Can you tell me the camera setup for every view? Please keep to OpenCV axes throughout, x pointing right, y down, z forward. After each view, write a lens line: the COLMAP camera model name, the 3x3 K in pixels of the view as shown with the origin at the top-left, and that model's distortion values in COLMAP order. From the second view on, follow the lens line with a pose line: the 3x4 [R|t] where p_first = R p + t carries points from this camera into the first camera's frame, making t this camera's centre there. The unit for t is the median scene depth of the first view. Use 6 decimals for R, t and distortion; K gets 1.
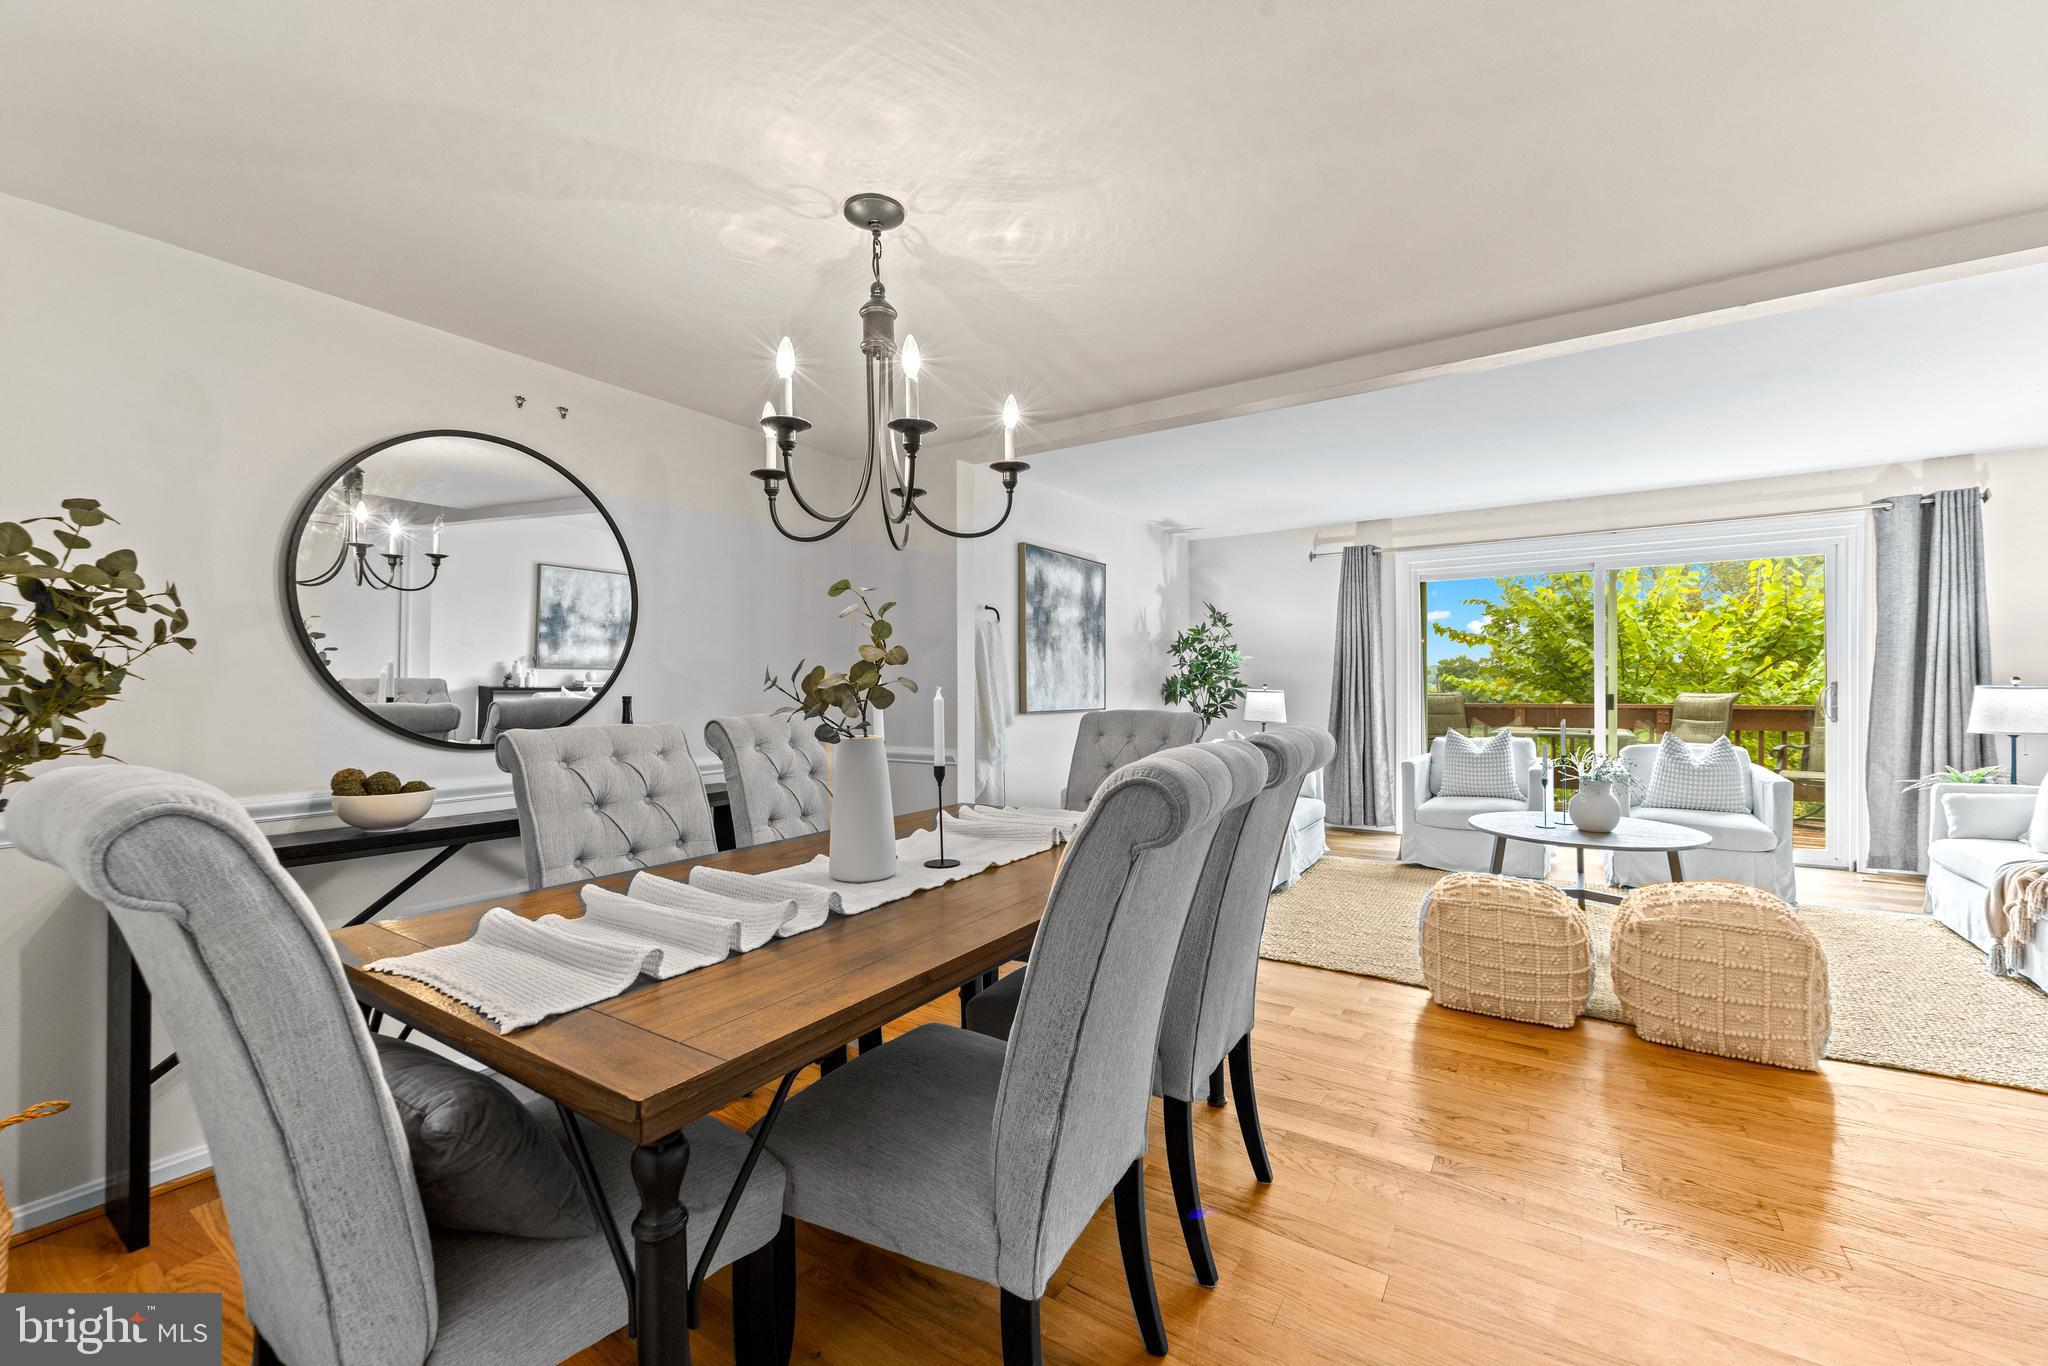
lens RADIAL K [[825.7, 0, 1021.2], [0, 825.7, 684.8], [0, 0, 1]] dist [-0.000966, -0.000146]
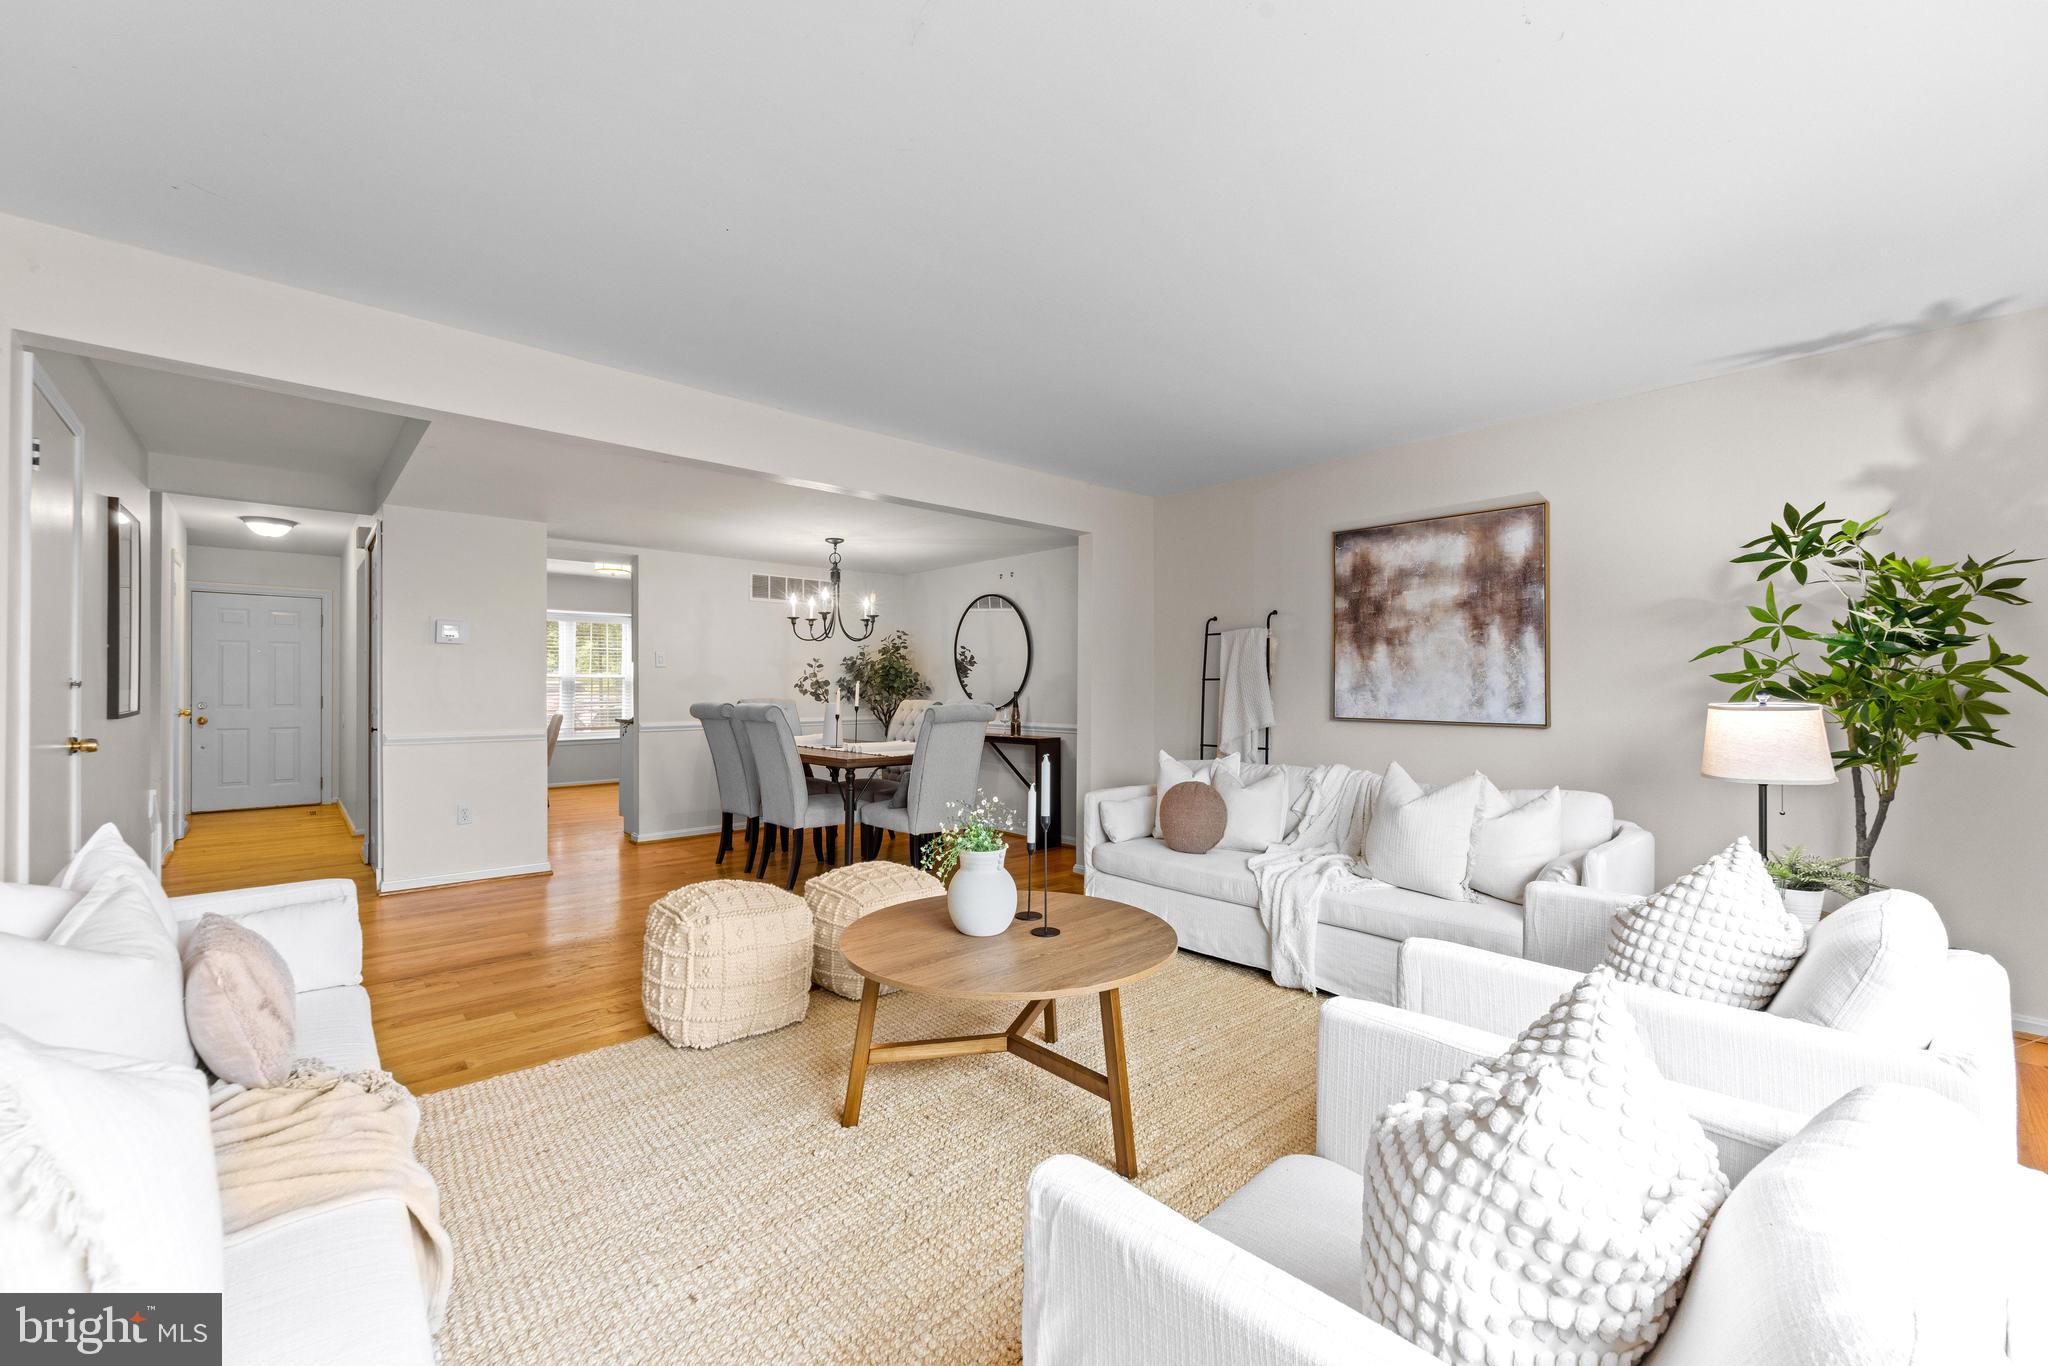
lens RADIAL K [[825.7, 0, 1023.1], [0, 825.7, 681.3], [0, 0, 1]] dist [-0.000966, -0.000146]
pose [[-0.251597, 0.000088, -0.967832, 0.917604], [0.005415, 0.999984, -0.001316, -0.007888], [0.967817, -0.005572, -0.251594, 0.847115]]
